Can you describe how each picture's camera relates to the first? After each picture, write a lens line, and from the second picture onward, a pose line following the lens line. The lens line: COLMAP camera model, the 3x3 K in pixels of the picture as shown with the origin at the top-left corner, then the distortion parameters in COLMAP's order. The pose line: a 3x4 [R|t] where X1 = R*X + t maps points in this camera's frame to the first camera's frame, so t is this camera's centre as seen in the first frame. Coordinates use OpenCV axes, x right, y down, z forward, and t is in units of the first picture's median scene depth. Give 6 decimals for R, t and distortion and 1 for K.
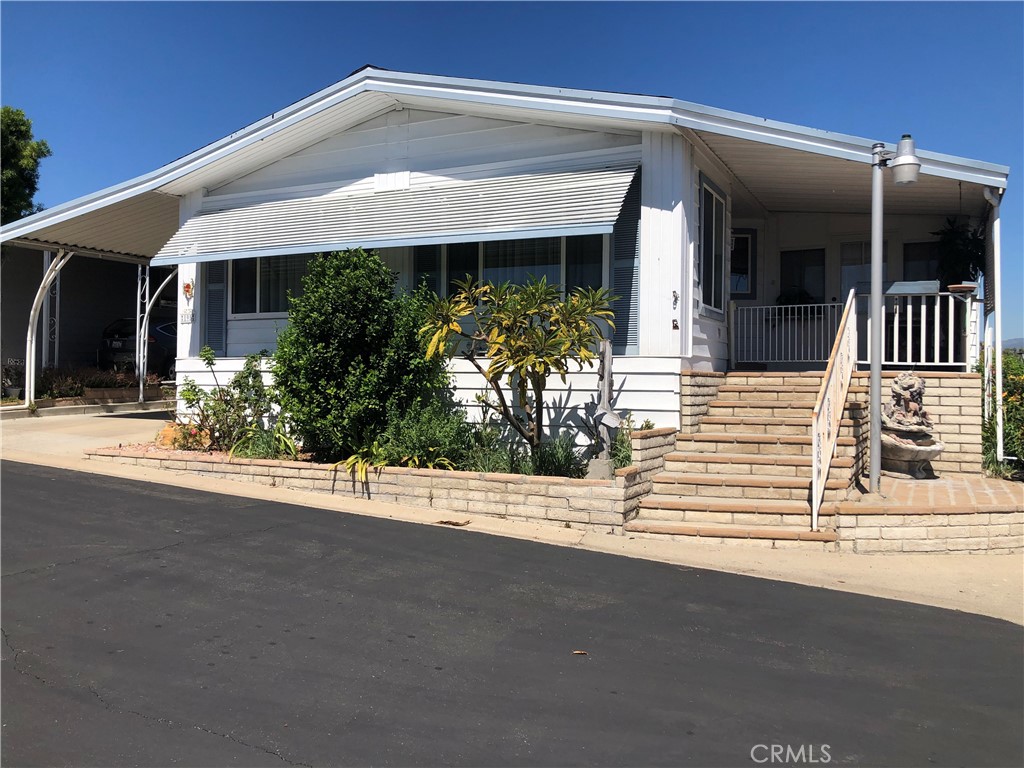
lens RADIAL K [[841.1, 0, 513.0], [0, 841.1, 381.2], [0, 0, 1]] dist [0.040600, -0.043746]
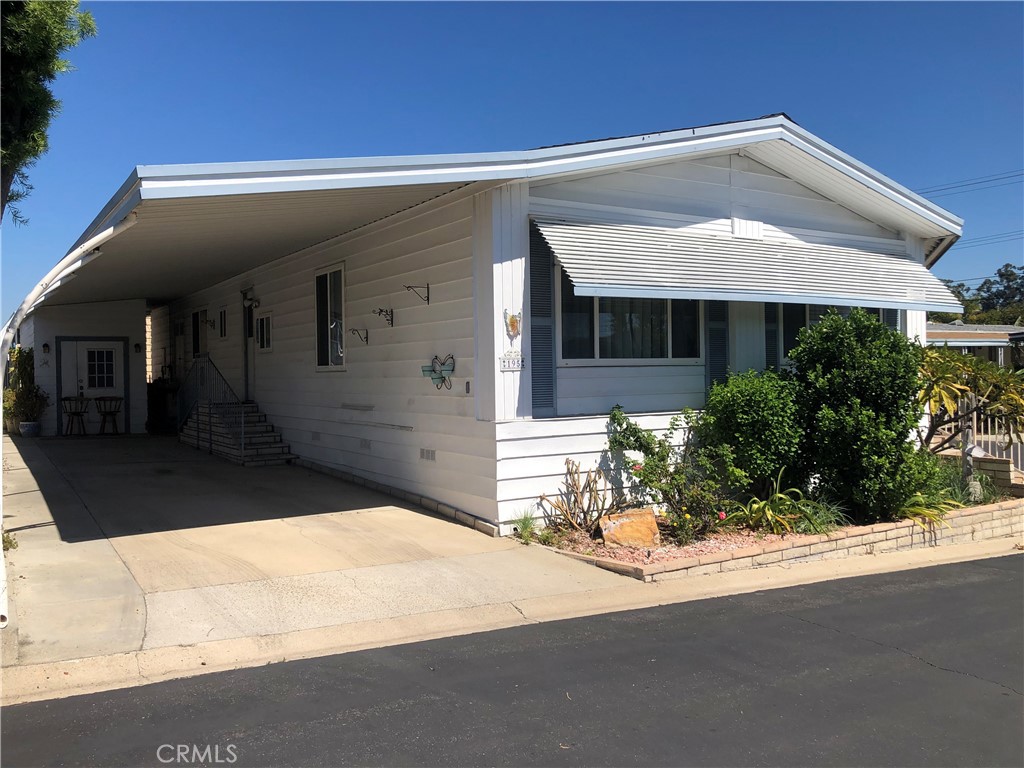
lens RADIAL K [[841.1, 0, 504.5], [0, 841.1, 383.1], [0, 0, 1]] dist [0.040600, -0.043746]
pose [[0.512763, -0.026316, 0.858127, -1.265965], [0.016200, 0.999649, 0.020976, -0.093622], [-0.858377, 0.003146, 0.513009, 0.828807]]
